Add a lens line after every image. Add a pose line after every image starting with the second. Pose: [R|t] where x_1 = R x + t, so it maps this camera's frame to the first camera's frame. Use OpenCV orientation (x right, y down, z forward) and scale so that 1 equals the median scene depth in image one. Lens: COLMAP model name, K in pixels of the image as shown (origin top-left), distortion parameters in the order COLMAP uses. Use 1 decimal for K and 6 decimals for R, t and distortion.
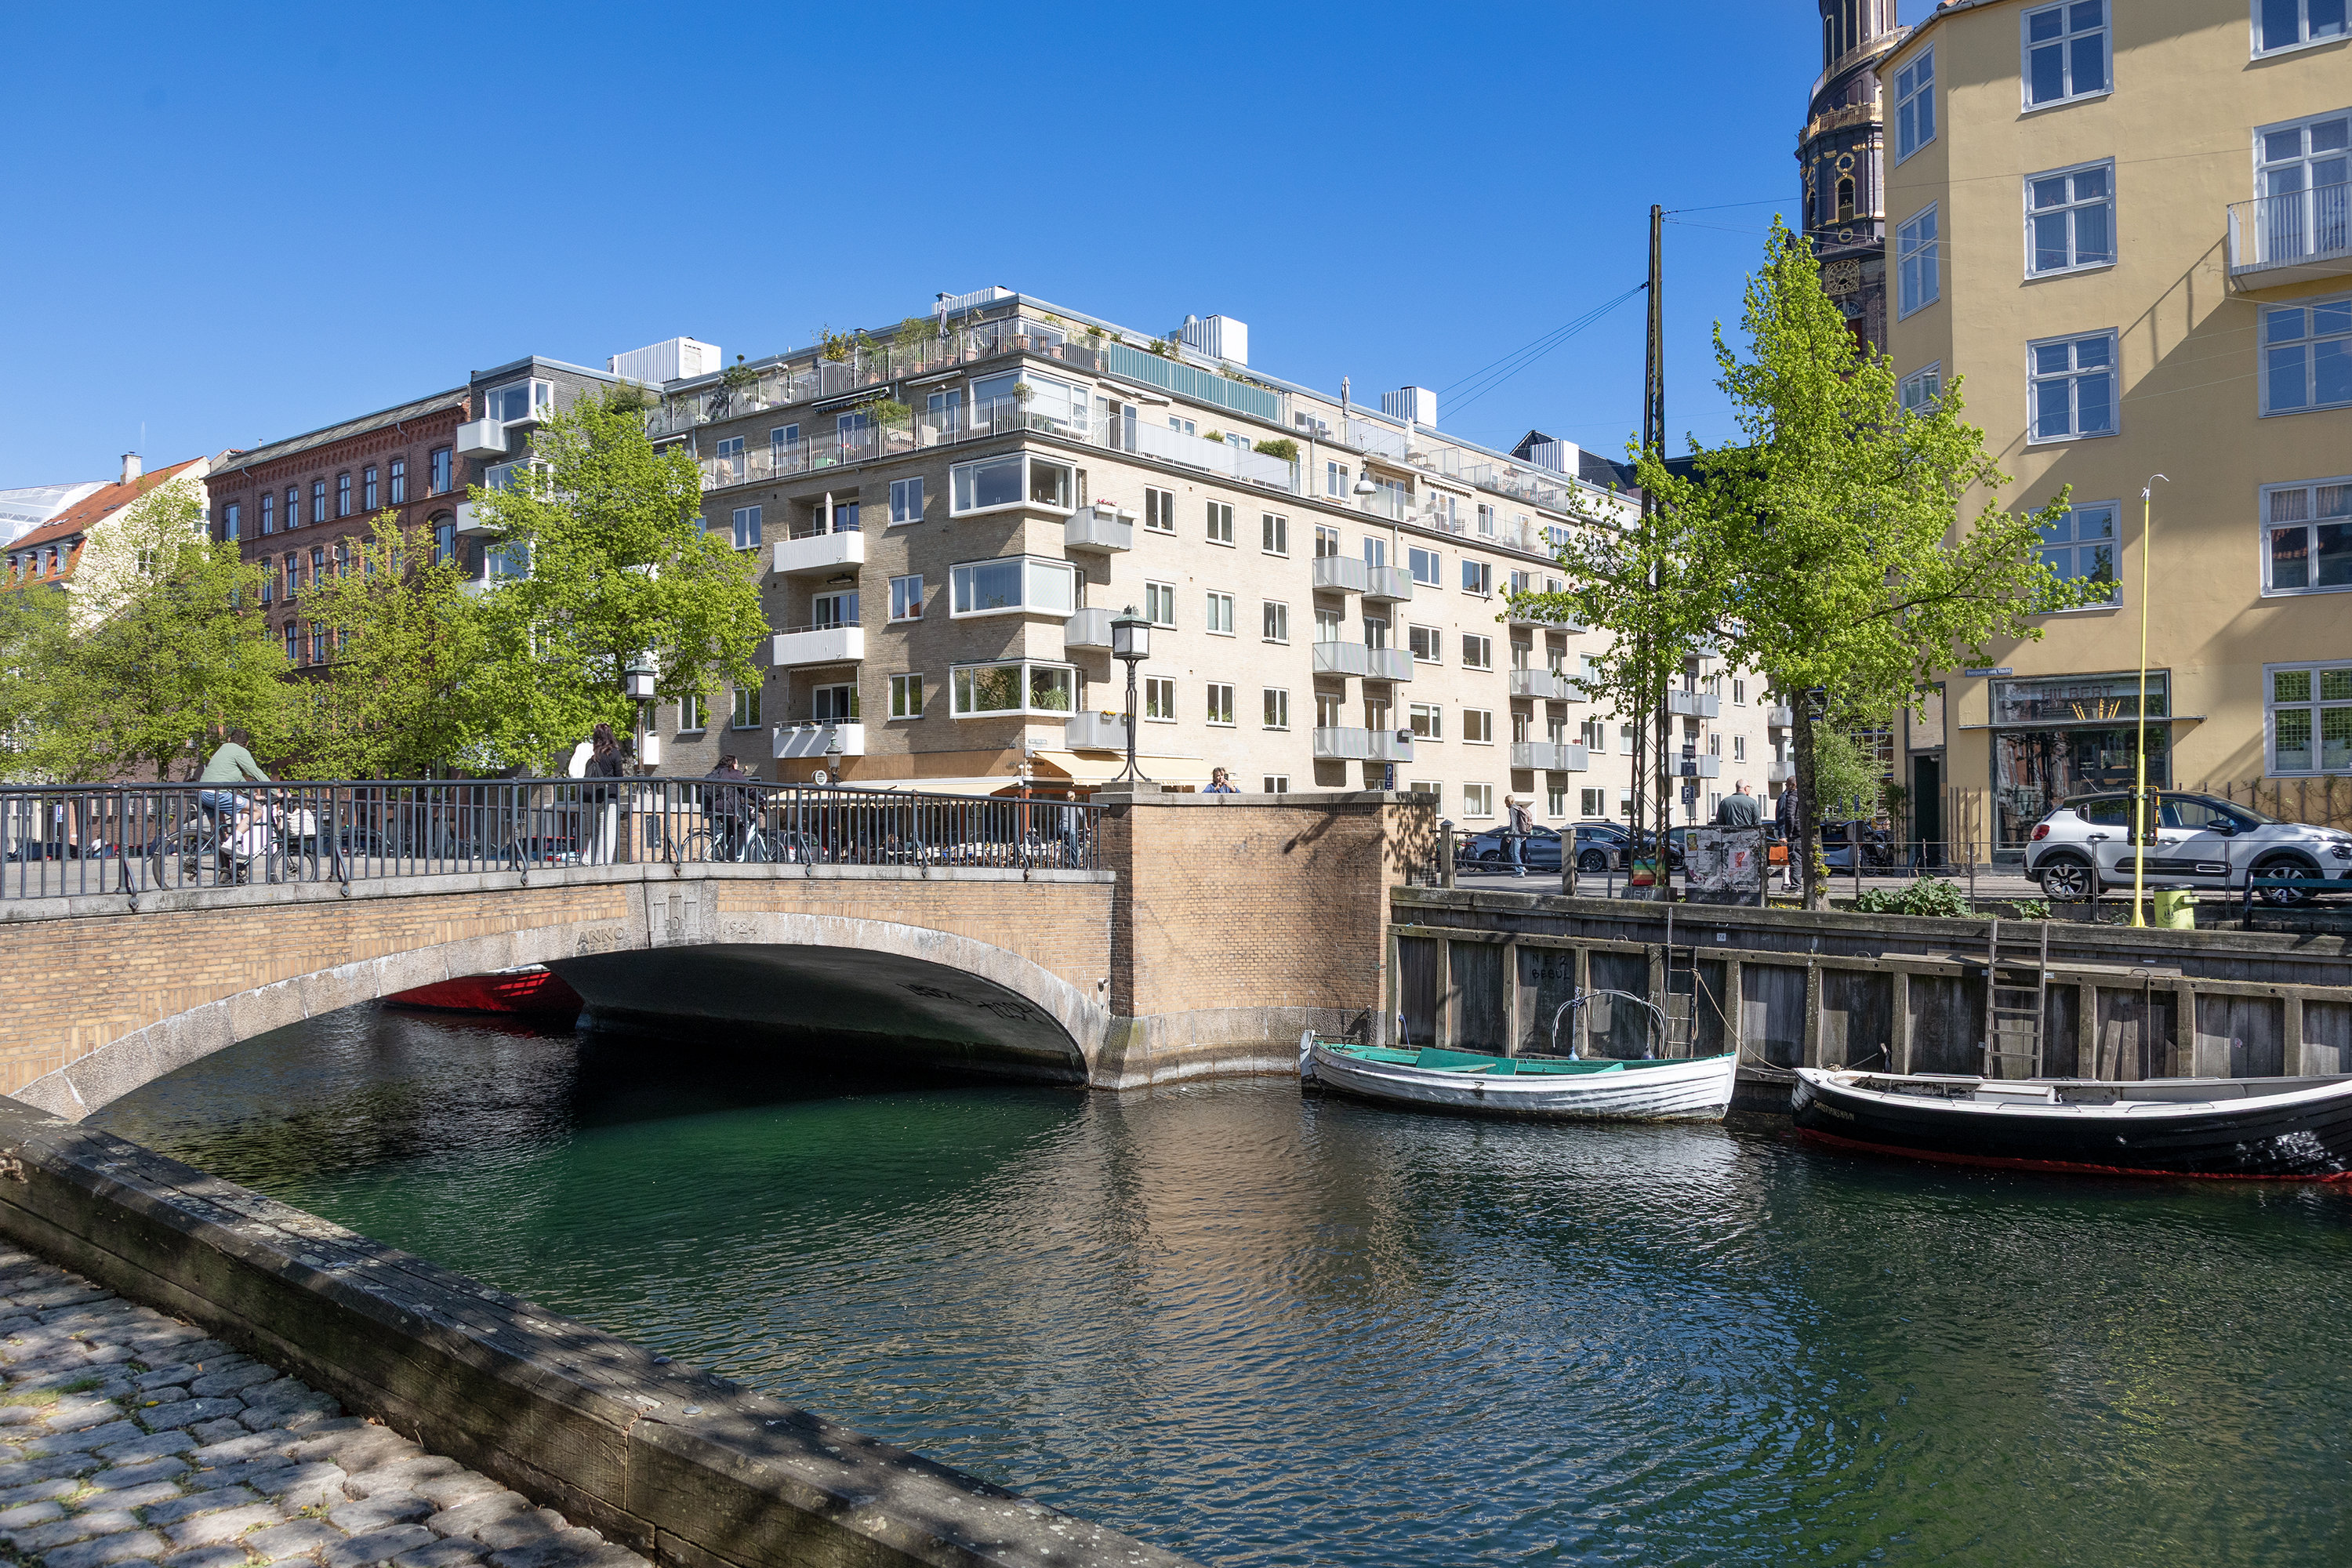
lens RADIAL K [[1826.8, 0, 1159.9], [0, 1826.8, 800.4], [0, 0, 1]] dist [-0.015980, -0.006138]
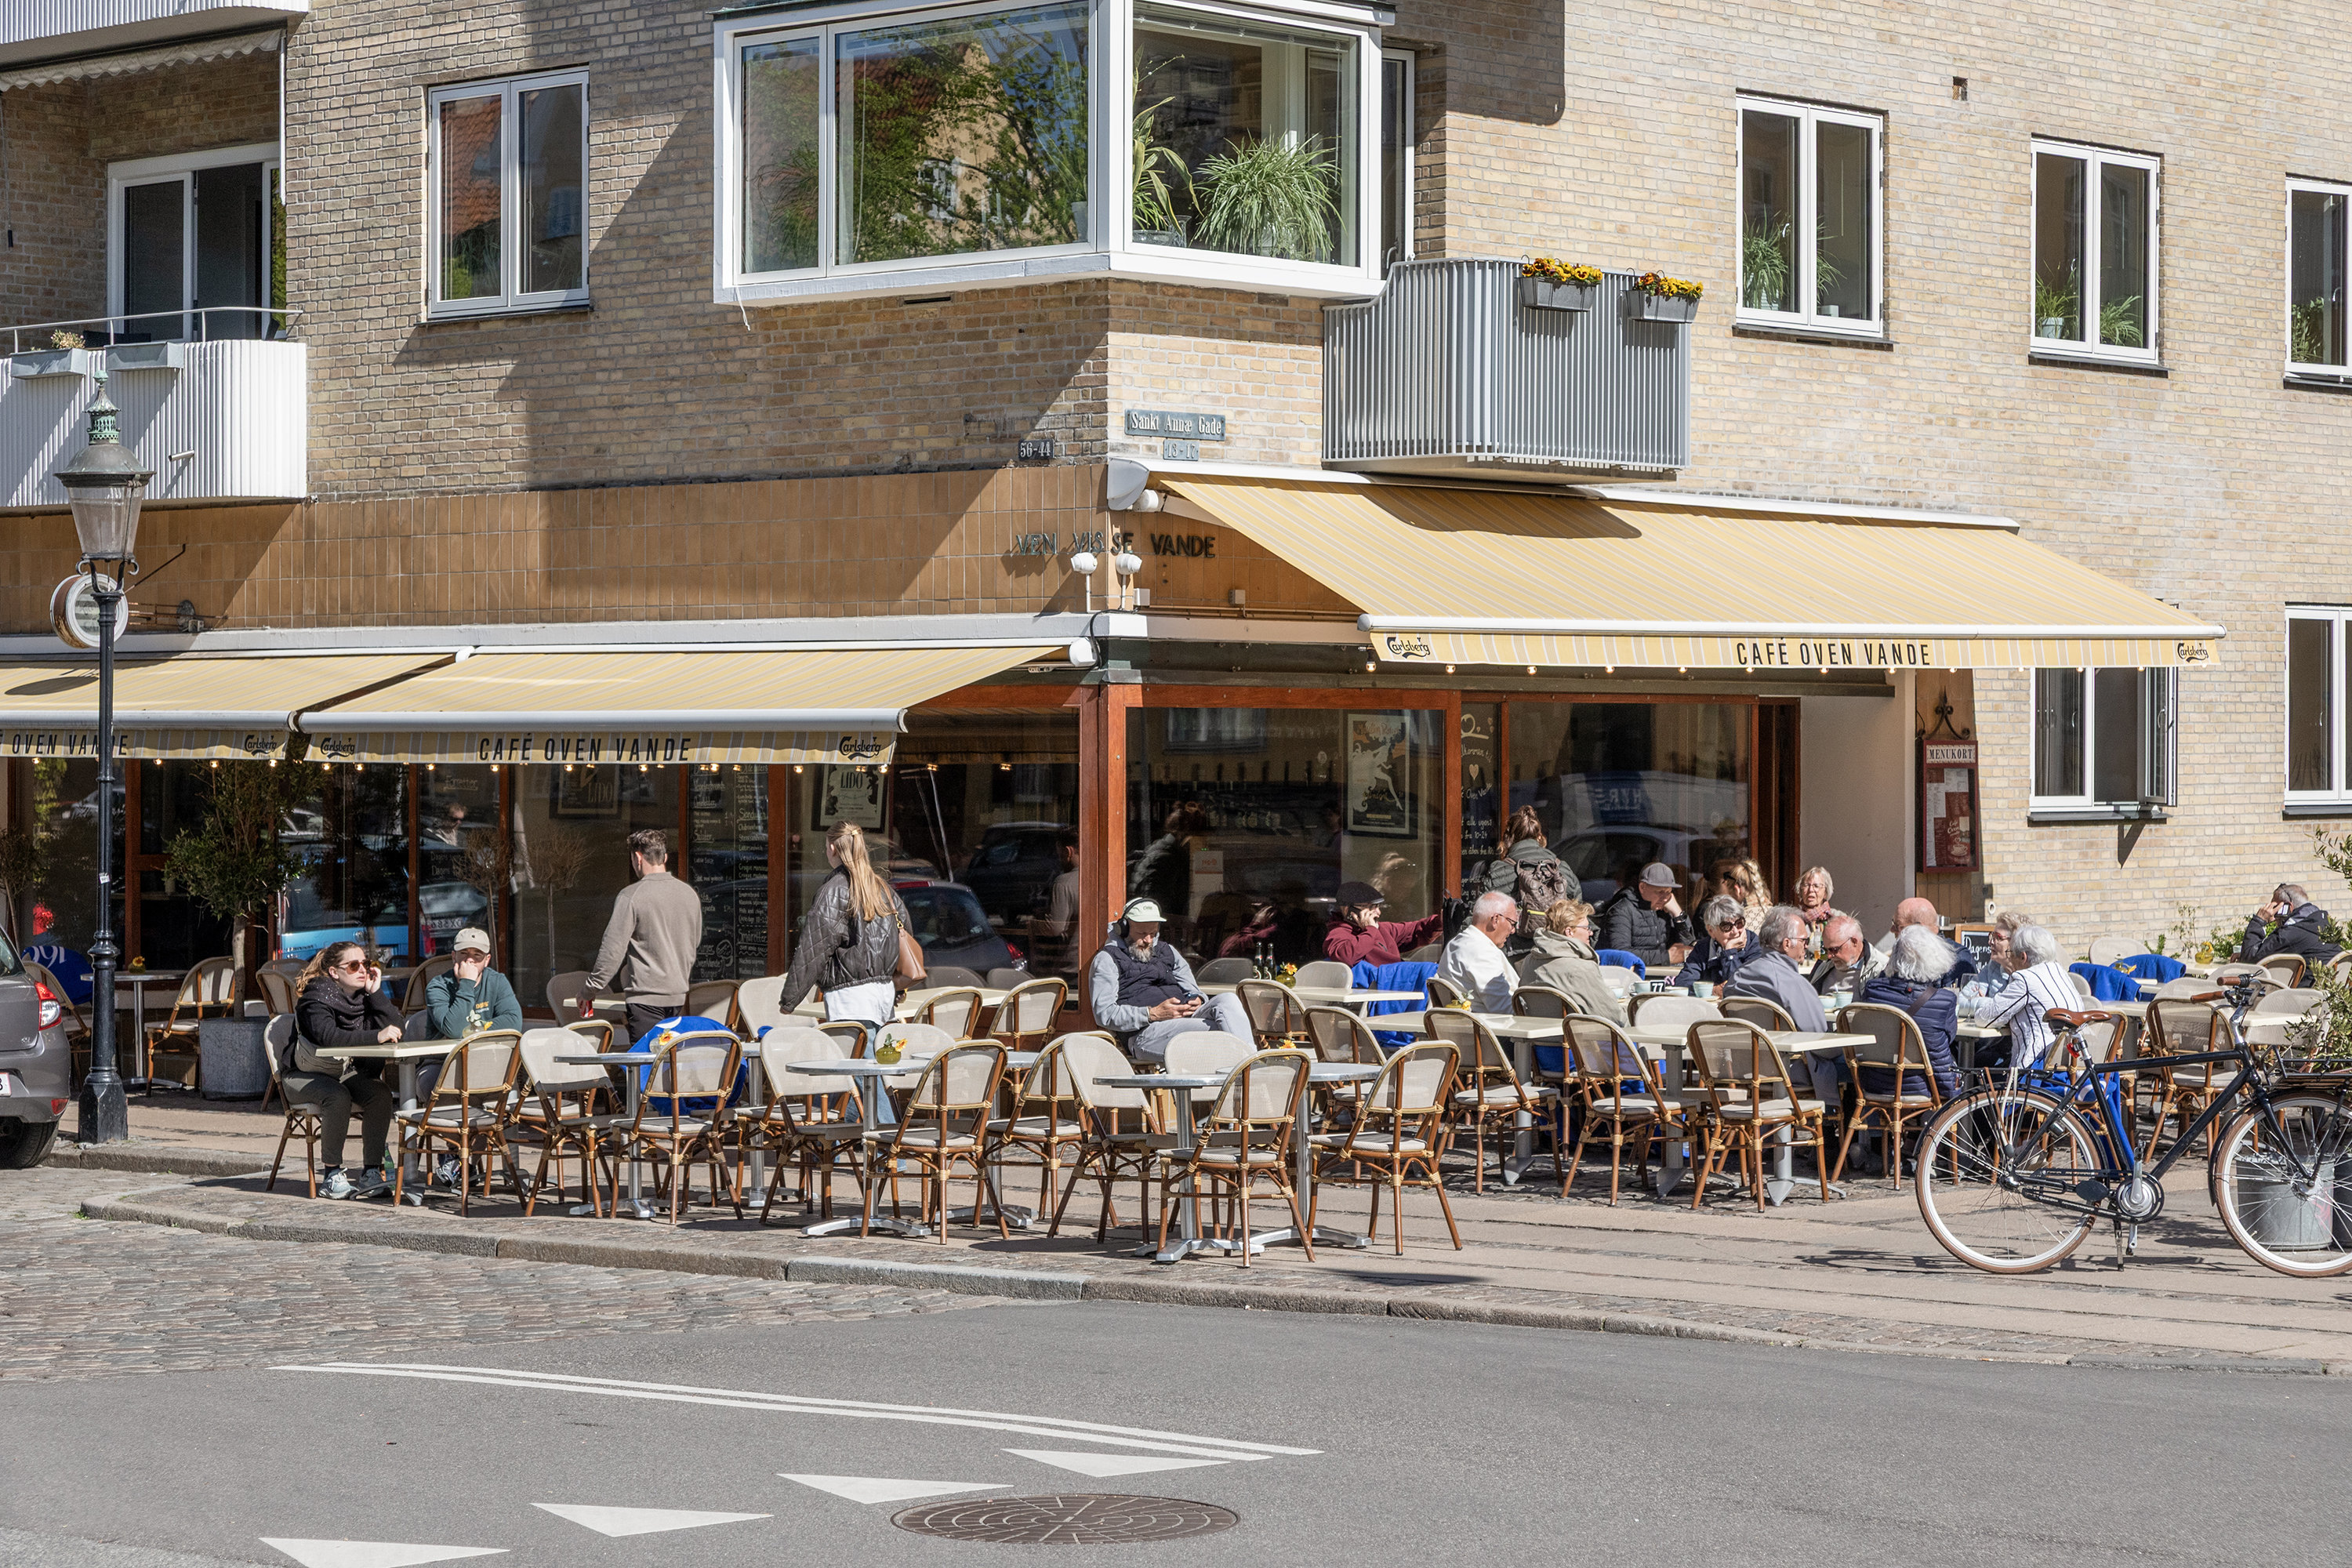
lens RADIAL K [[5092.9, 0, 1180.0], [0, 5092.9, 782.8], [0, 0, 1]] dist [-0.015985, 0.000000]
pose [[0.997178, 0.009317, -0.074487, -0.026212], [-0.007424, 0.999643, 0.025659, -0.008888], [0.074699, -0.025034, 0.996892, 0.457096]]
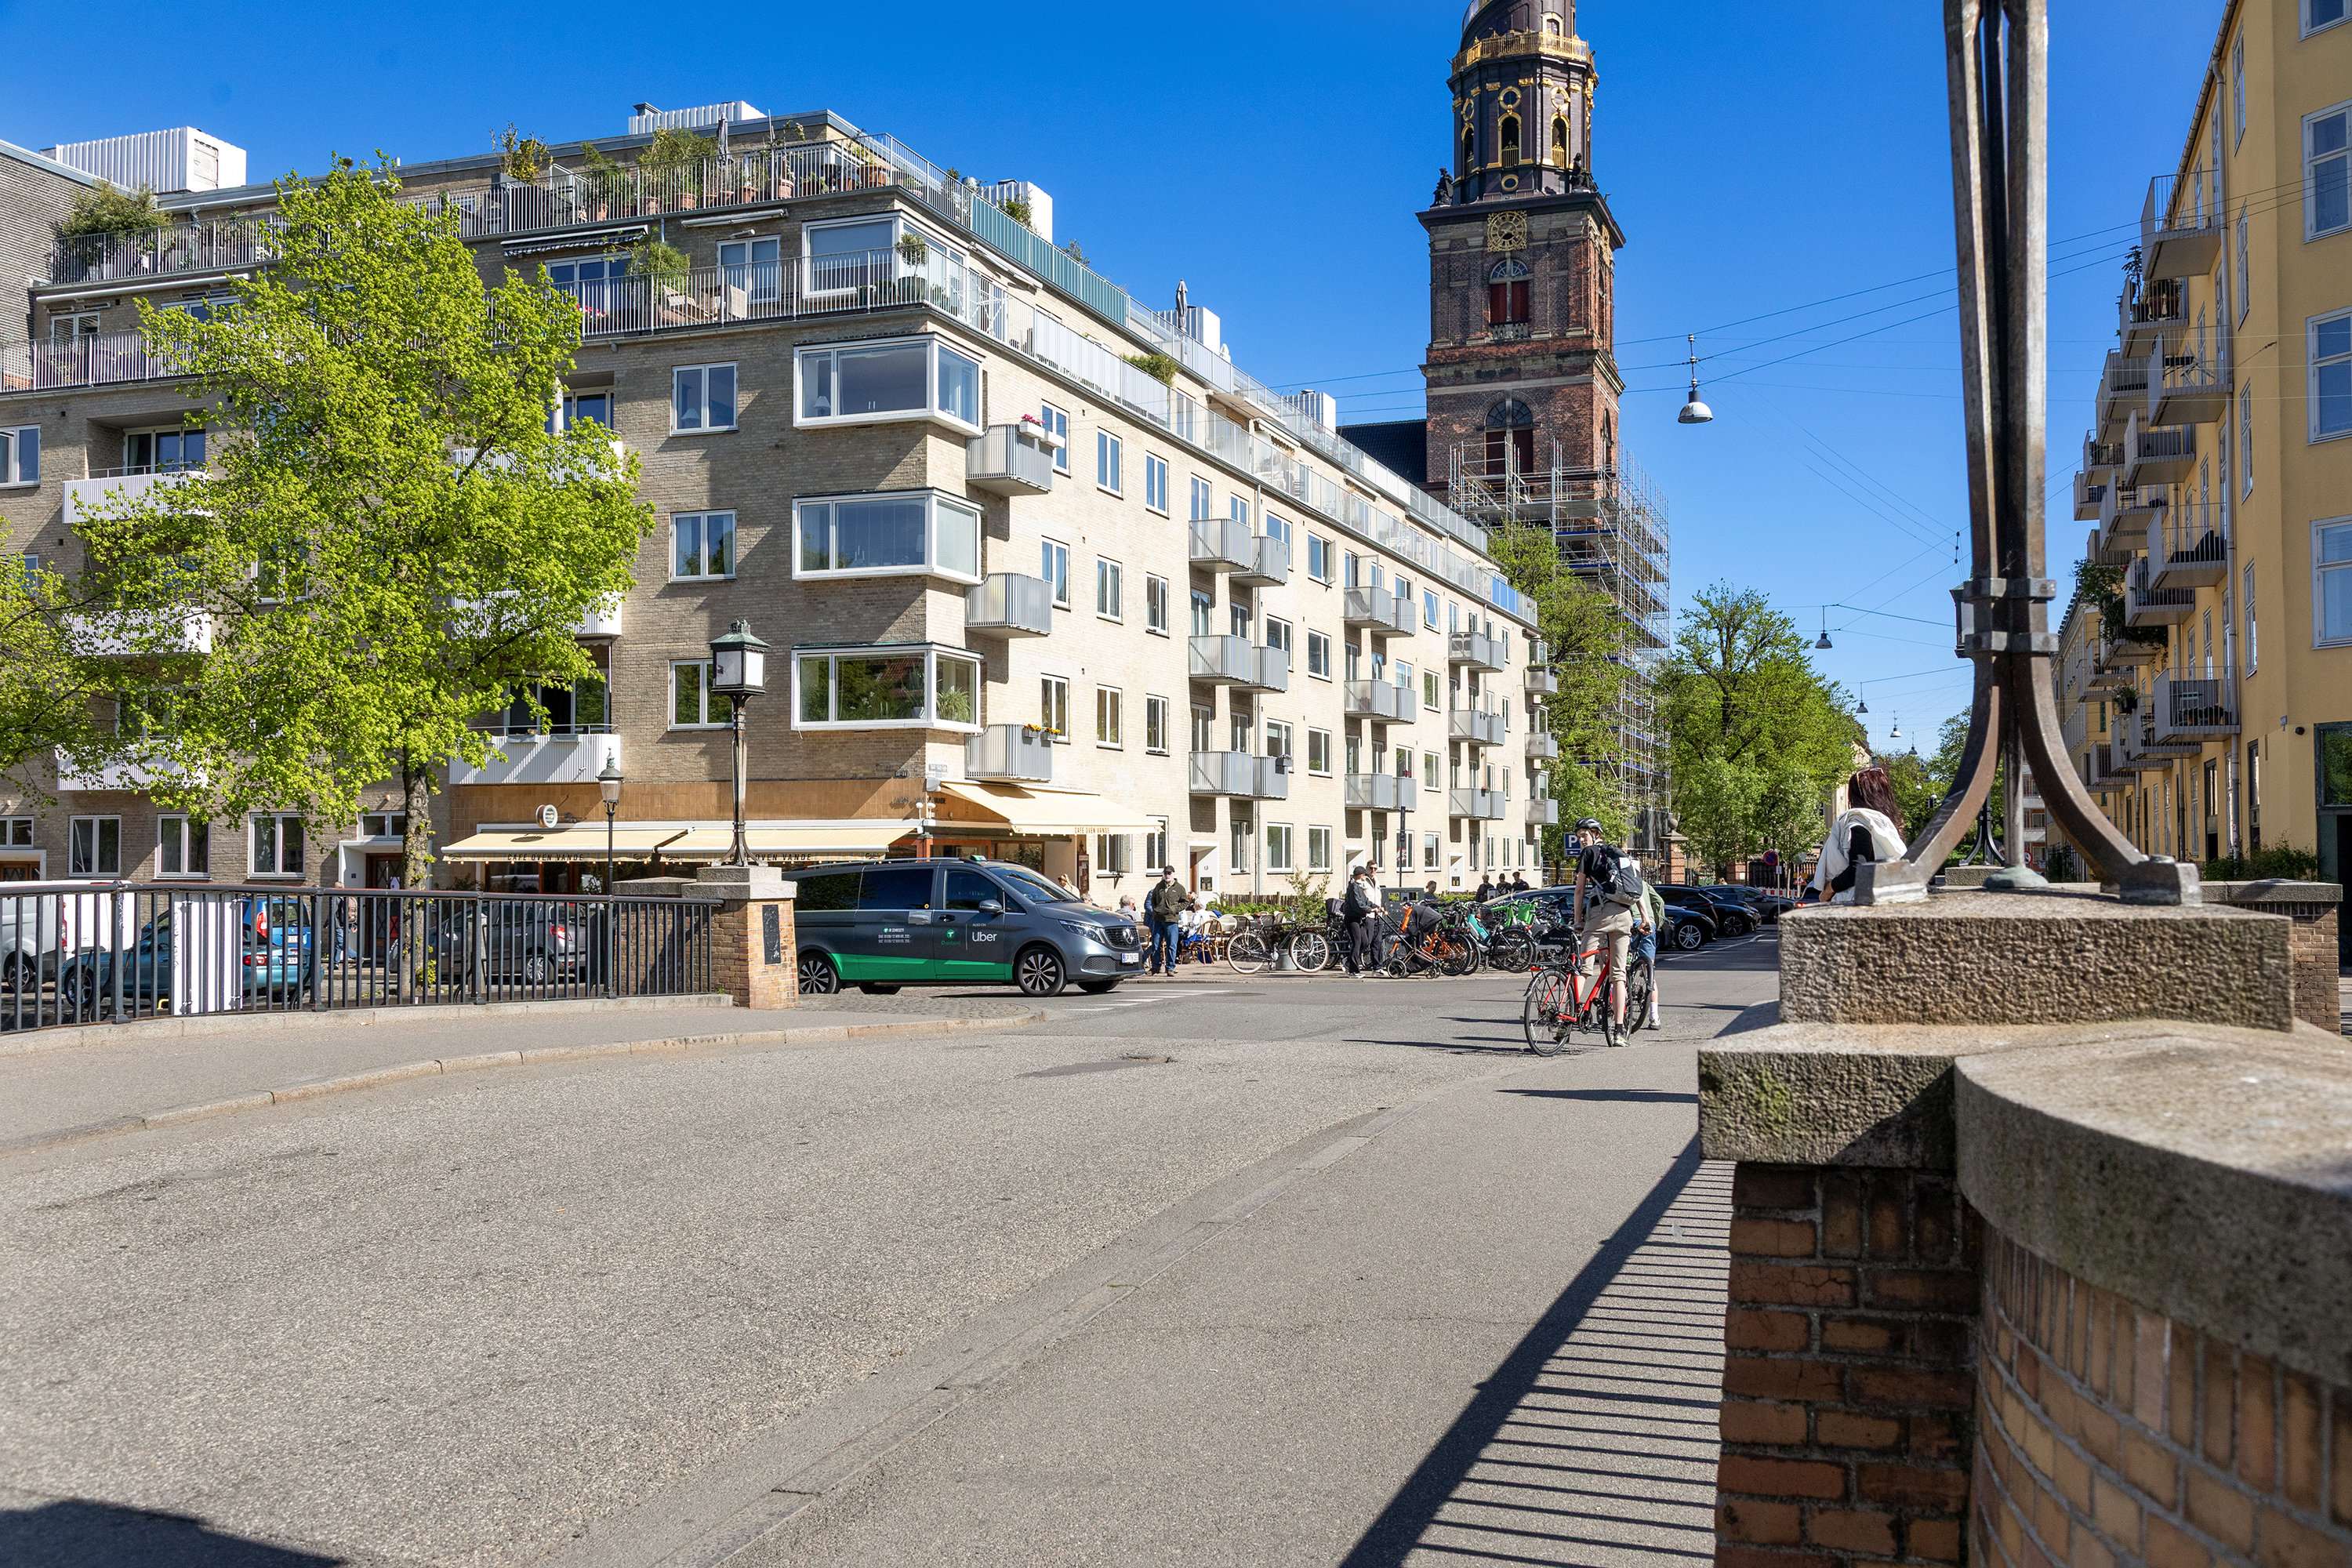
lens RADIAL K [[2167.1, 0, 1179.6], [0, 2167.1, 775.1], [0, 0, 1]] dist [0.008948, 0.000000]
pose [[0.946096, 0.016382, 0.323471, -0.224796], [-0.008789, 0.999651, -0.024918, -0.009871], [-0.323766, 0.020732, 0.945910, 0.204352]]
